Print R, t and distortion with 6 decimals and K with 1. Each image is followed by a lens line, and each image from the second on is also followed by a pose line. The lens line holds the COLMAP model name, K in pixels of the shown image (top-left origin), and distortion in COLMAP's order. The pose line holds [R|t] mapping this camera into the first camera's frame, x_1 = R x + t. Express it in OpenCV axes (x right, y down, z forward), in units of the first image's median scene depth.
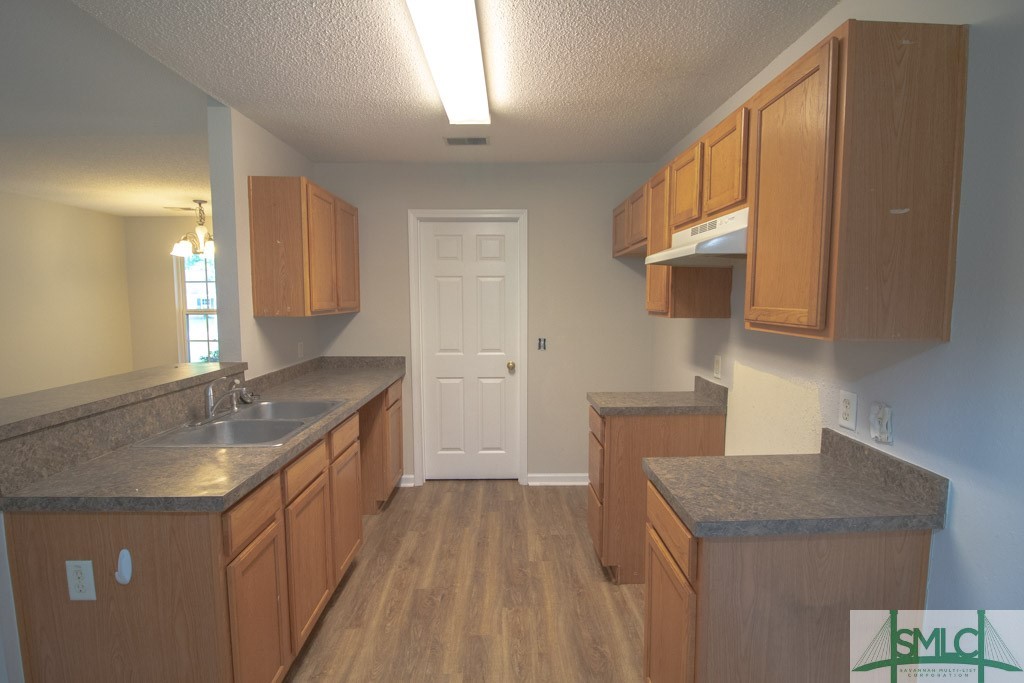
lens RADIAL K [[507.8, 0, 514.9], [0, 507.8, 344.0], [0, 0, 1]] dist [-0.013547, -0.000364]
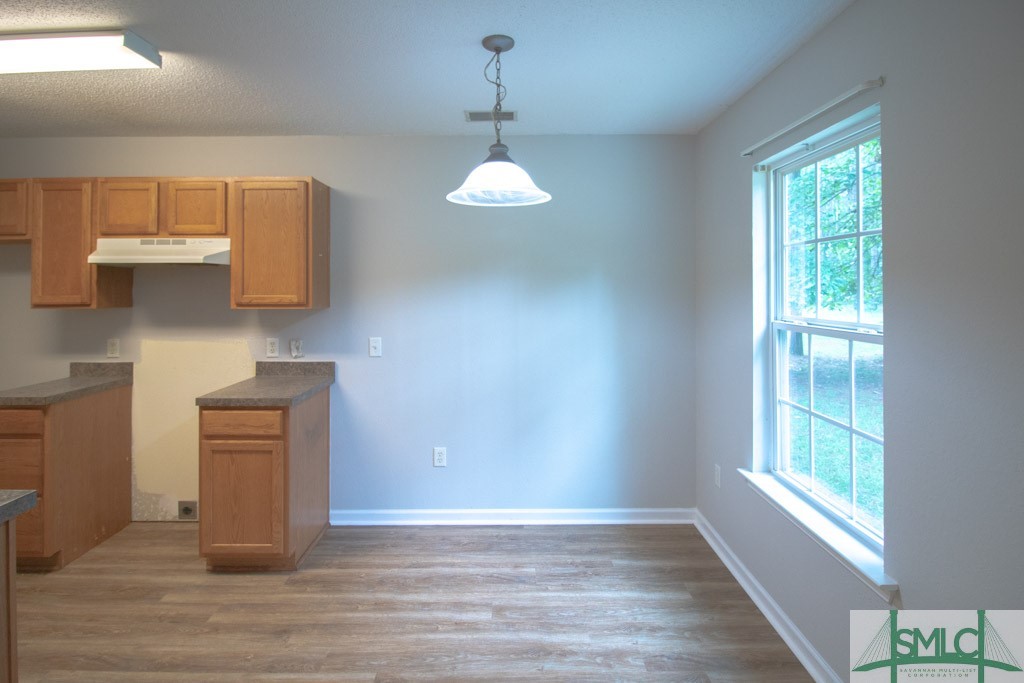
lens RADIAL K [[520.6, 0, 512.6], [0, 520.6, 285.7], [0, 0, 1]] dist [-0.011065, -0.000595]
pose [[0.026374, 0.010952, 0.999592, -1.283569], [0.096829, 0.995210, -0.013458, 0.008605], [-0.994952, 0.097144, 0.025188, 0.007627]]
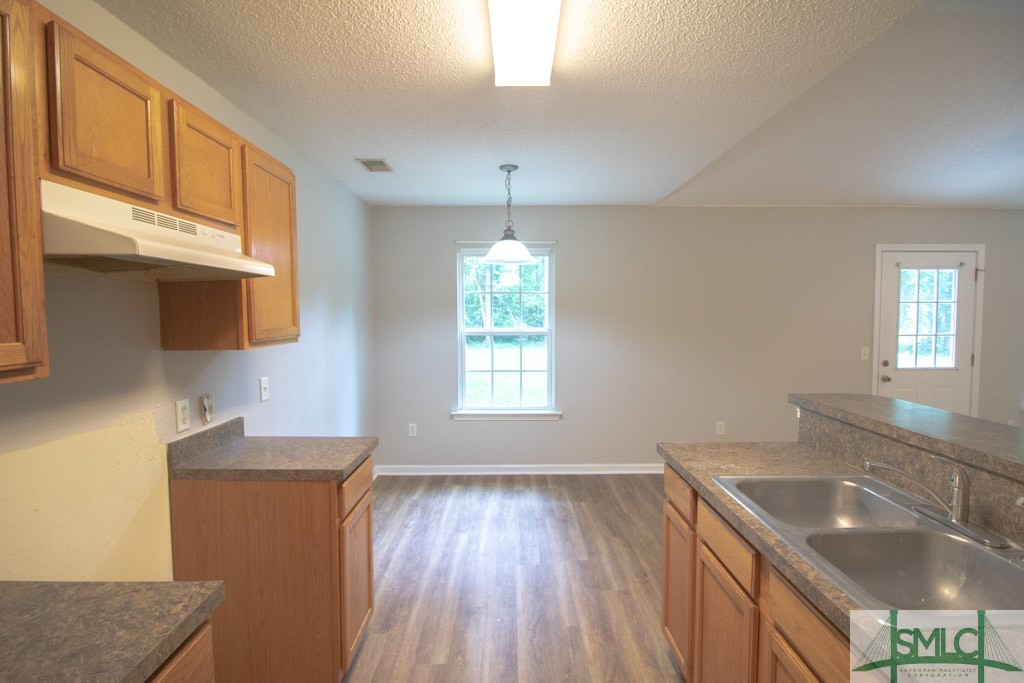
lens RADIAL K [[507.8, 0, 514.9], [0, 507.8, 344.0], [0, 0, 1]] dist [-0.013547, -0.000364]
pose [[-0.999893, 0.005191, 0.013649, -0.130221], [0.007267, 0.987616, 0.156725, -0.208091], [-0.012667, 0.156807, -0.987548, 2.073474]]
